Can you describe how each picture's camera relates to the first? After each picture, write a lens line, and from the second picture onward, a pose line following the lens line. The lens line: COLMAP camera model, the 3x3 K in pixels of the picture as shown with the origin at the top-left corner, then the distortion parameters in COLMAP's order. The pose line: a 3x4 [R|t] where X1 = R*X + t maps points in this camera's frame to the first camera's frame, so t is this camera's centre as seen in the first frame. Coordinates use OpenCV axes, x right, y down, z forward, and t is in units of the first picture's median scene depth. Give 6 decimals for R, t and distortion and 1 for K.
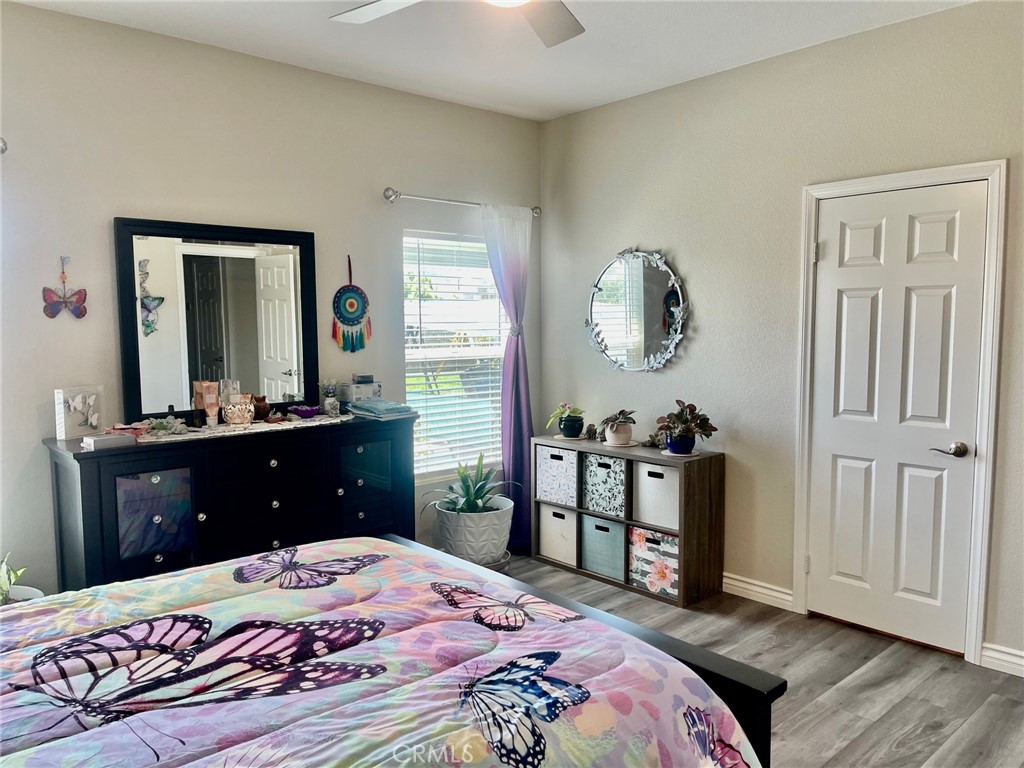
lens RADIAL K [[767.7, 0, 517.2], [0, 767.7, 381.2], [0, 0, 1]] dist [0.050564, -0.074351]
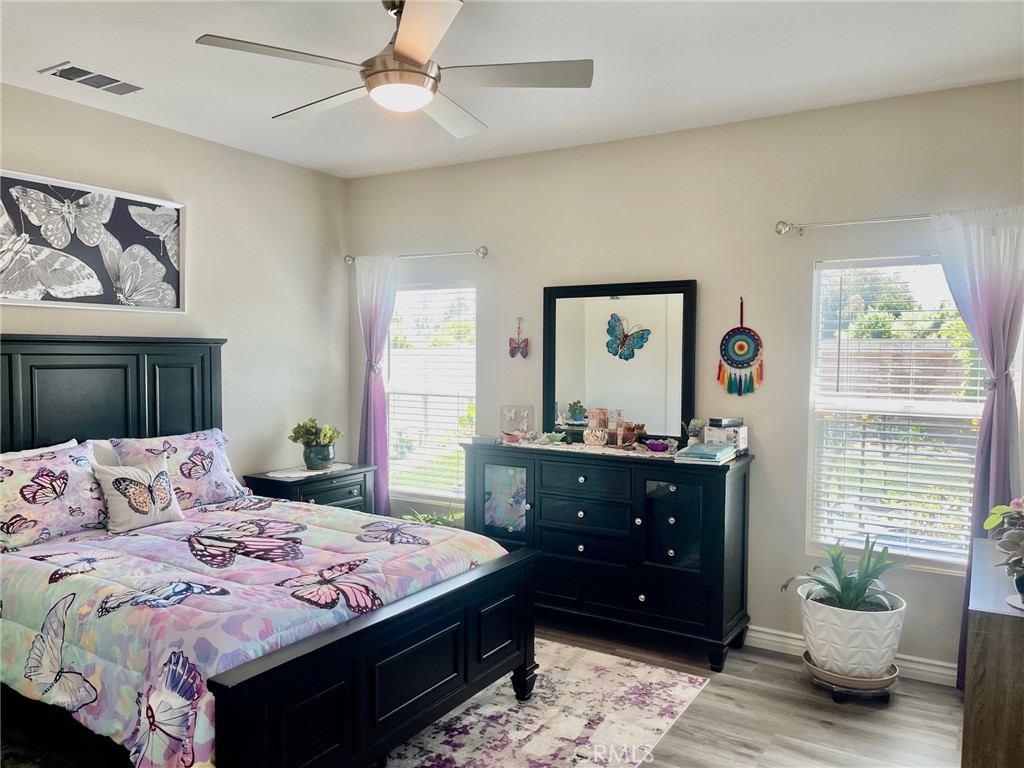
lens RADIAL K [[767.7, 0, 516.1], [0, 767.7, 389.0], [0, 0, 1]] dist [0.050564, -0.074351]
pose [[0.271753, 0.051462, -0.960990, 0.758629], [-0.087869, 0.995725, 0.028474, -0.056737], [0.958347, 0.076704, 0.275114, 0.530676]]
